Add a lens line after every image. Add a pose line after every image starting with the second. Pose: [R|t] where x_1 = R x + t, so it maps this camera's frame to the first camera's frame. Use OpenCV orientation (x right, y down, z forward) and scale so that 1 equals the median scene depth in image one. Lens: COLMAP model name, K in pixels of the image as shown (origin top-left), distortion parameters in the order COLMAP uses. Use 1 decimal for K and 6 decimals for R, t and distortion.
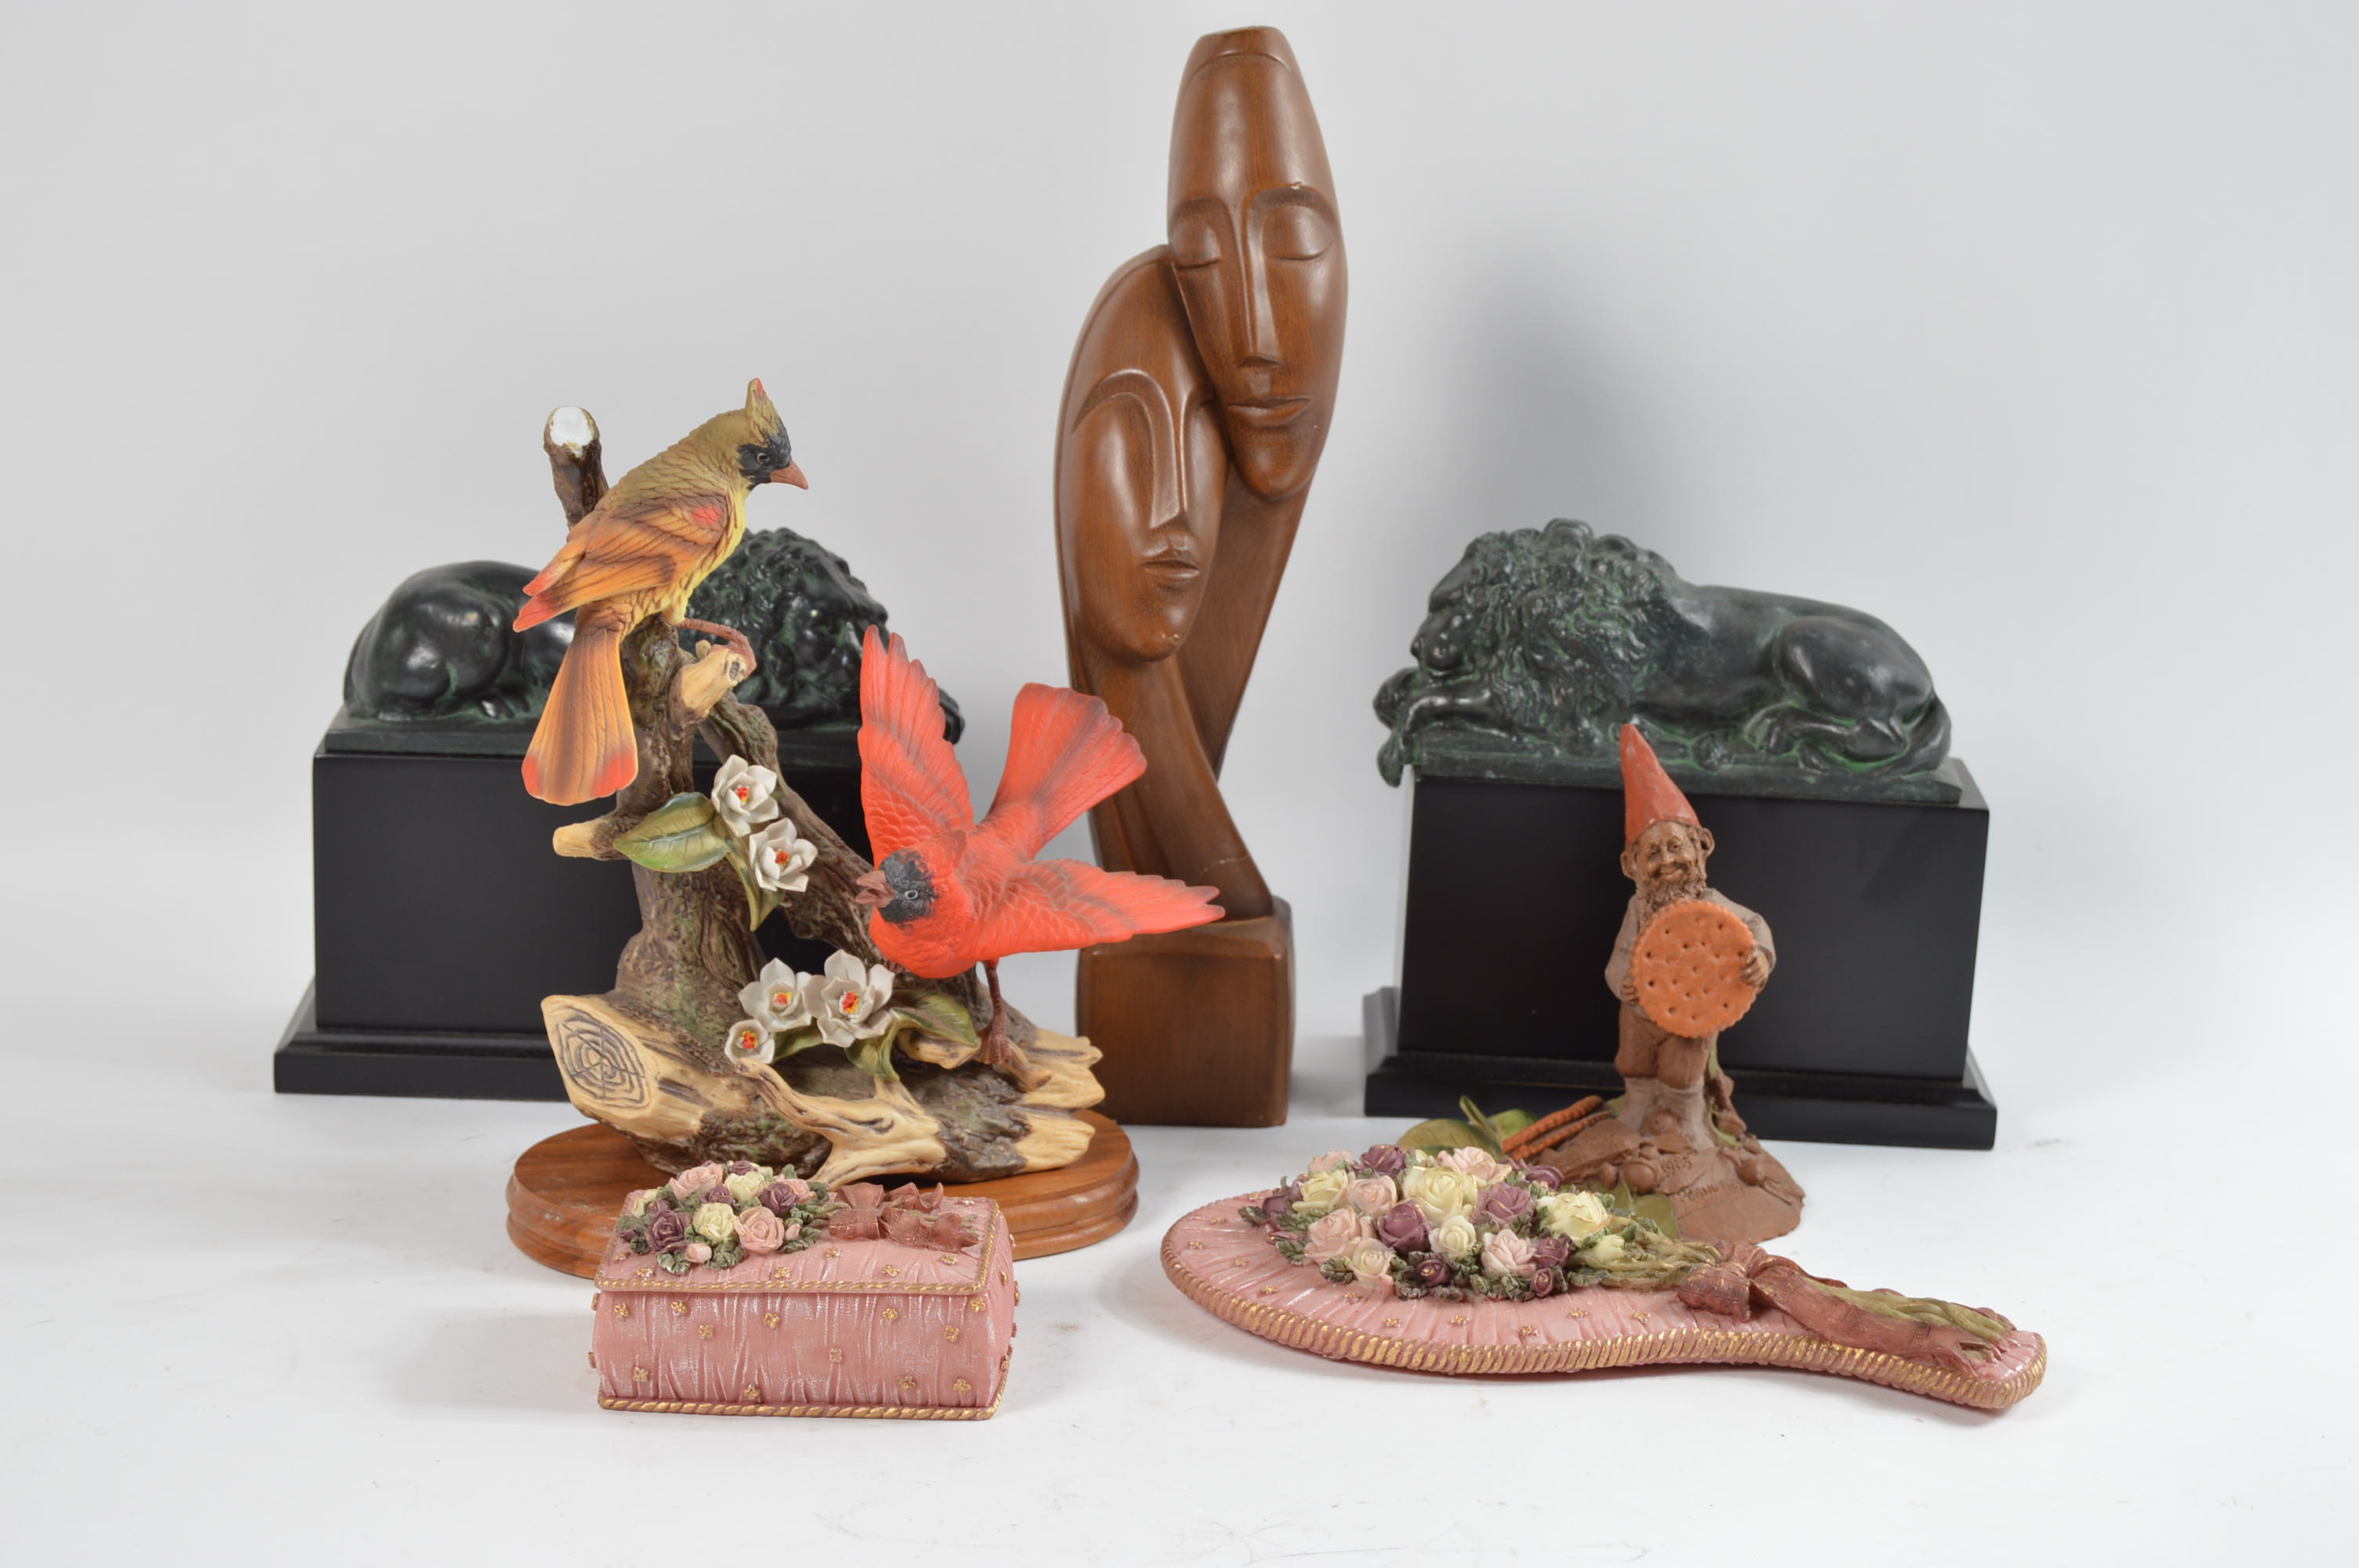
lens RADIAL K [[5067.9, 0, 1179.5], [0, 5067.9, 784.0], [0, 0, 1]] dist [0.286690, 0.036734]
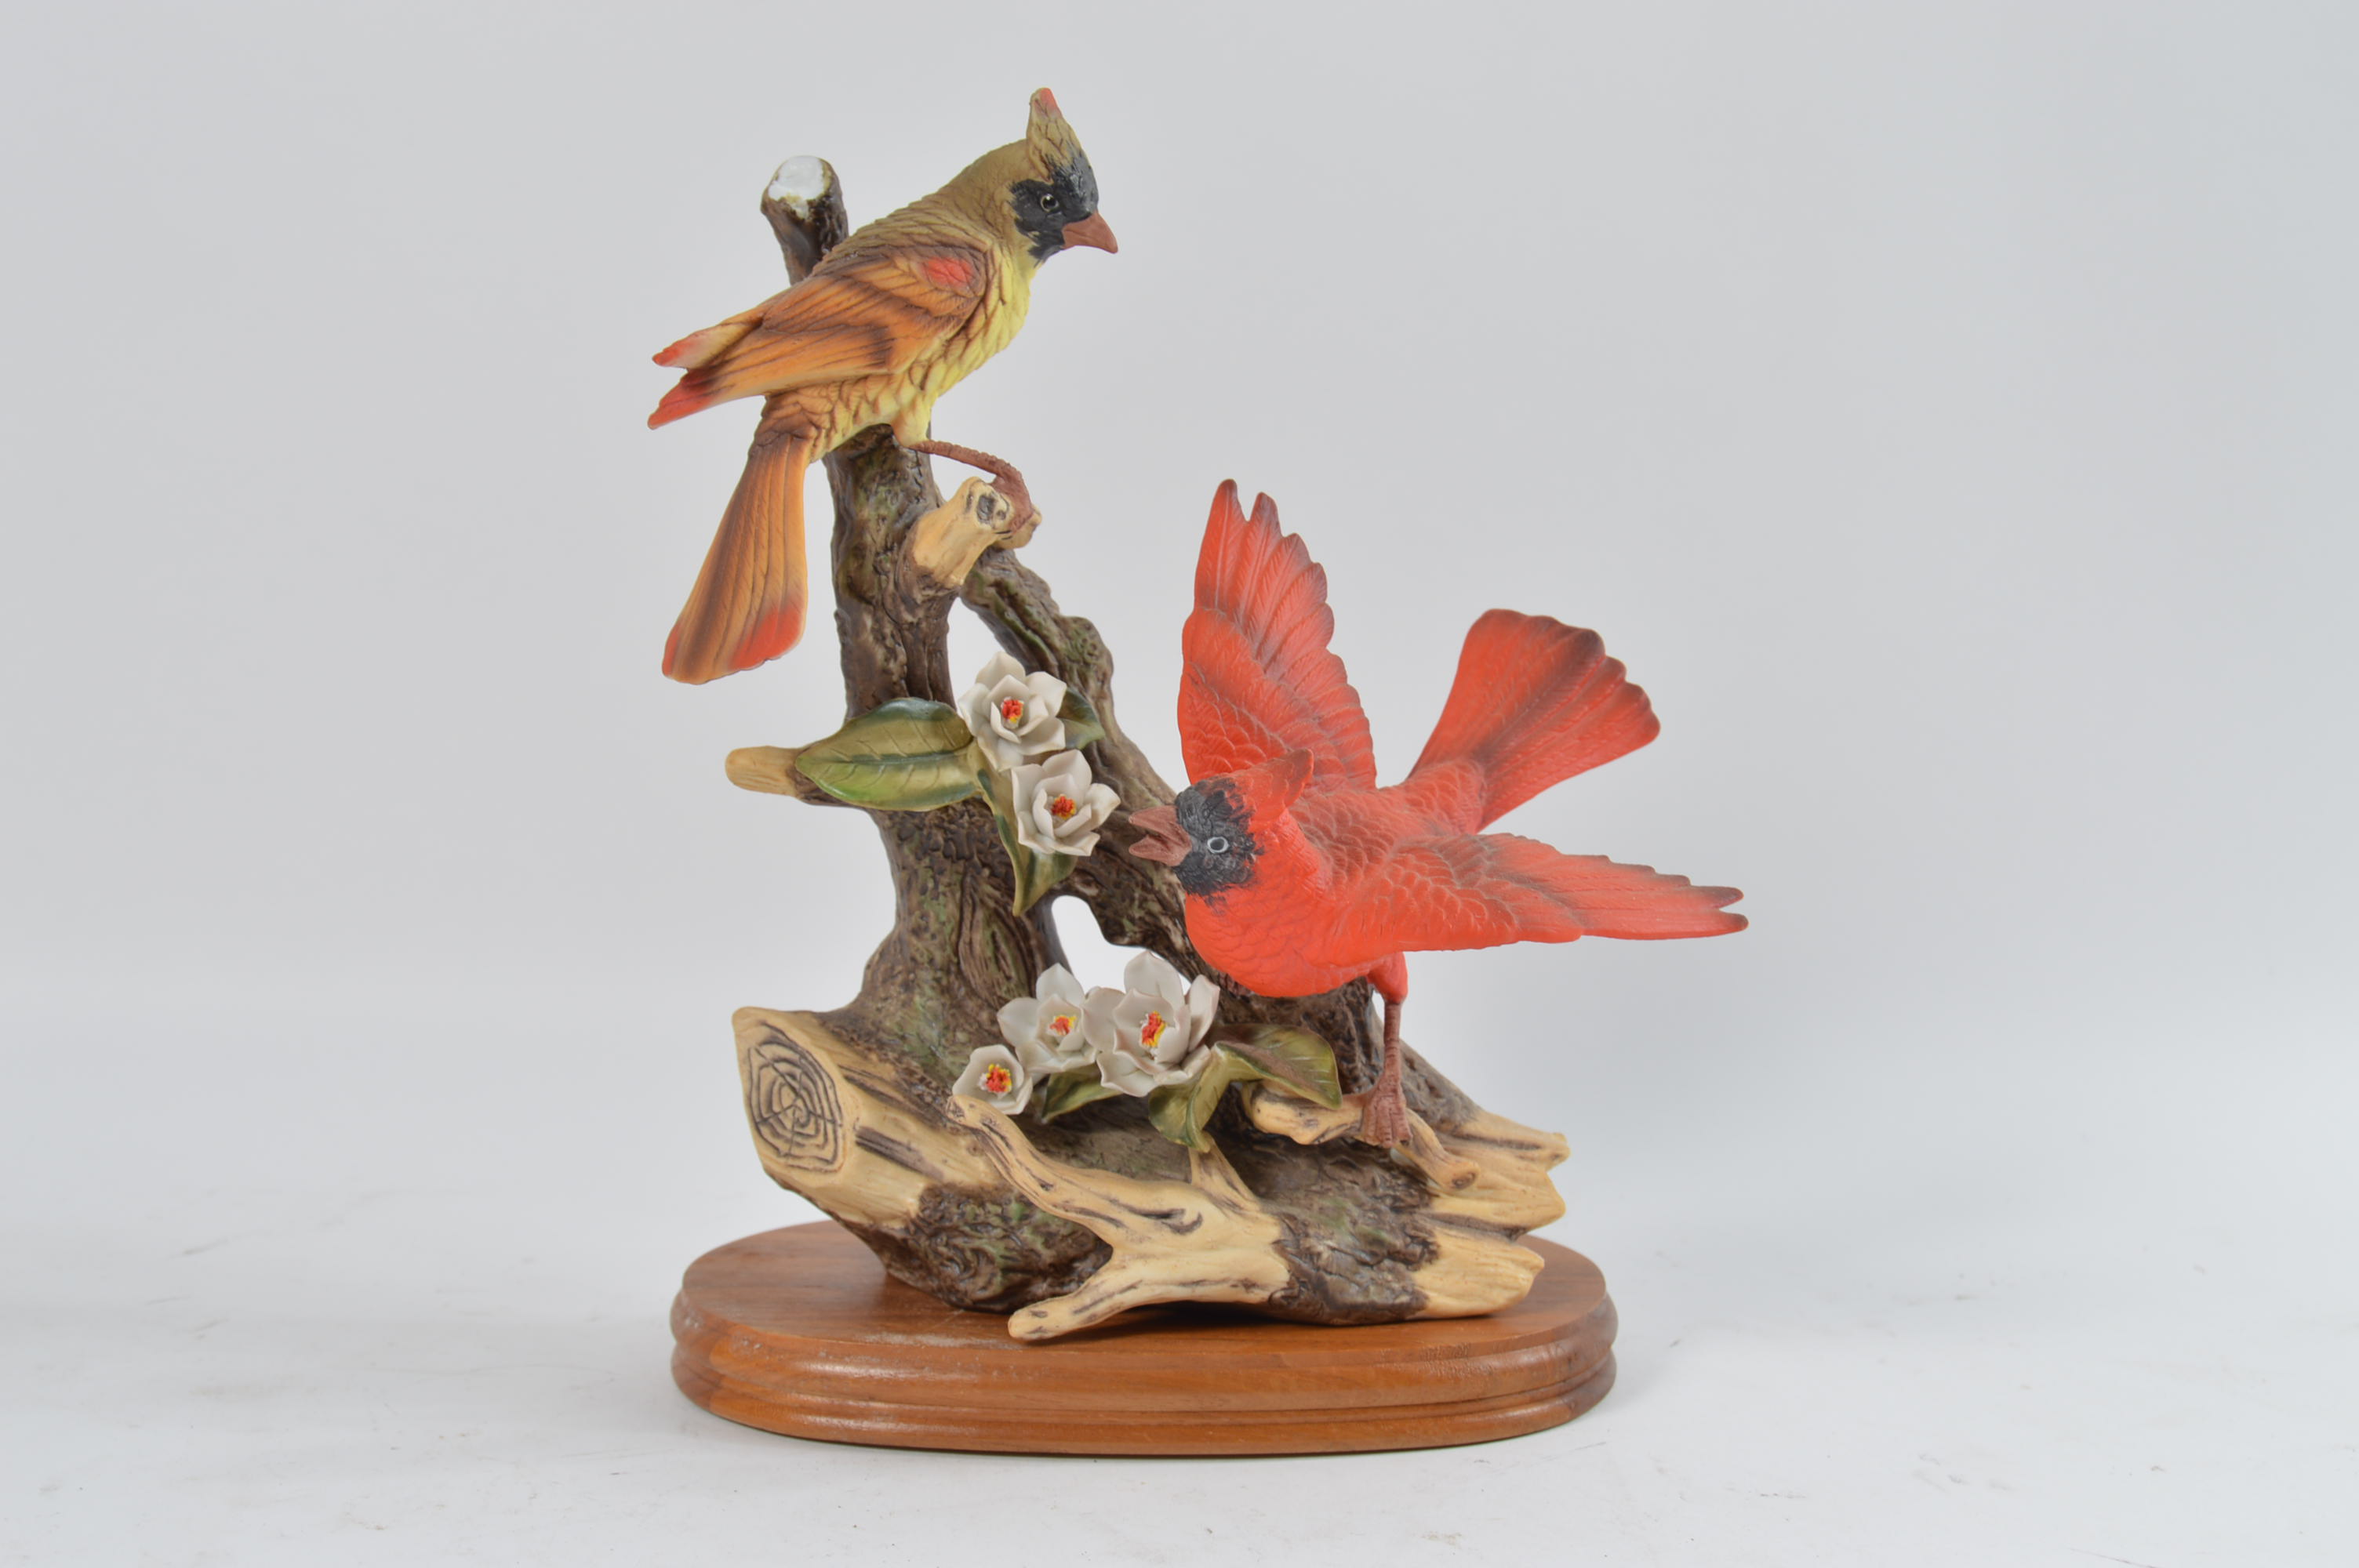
lens RADIAL K [[3118.3, 0, 1179.5], [0, 3118.3, 784.0], [0, 0, 1]] dist [-0.004002, -0.001600]
pose [[0.956295, 0.012795, -0.292122, 0.055363], [-0.054933, 0.989115, -0.136505, 0.066550], [0.287196, 0.146587, 0.946589, 0.620766]]
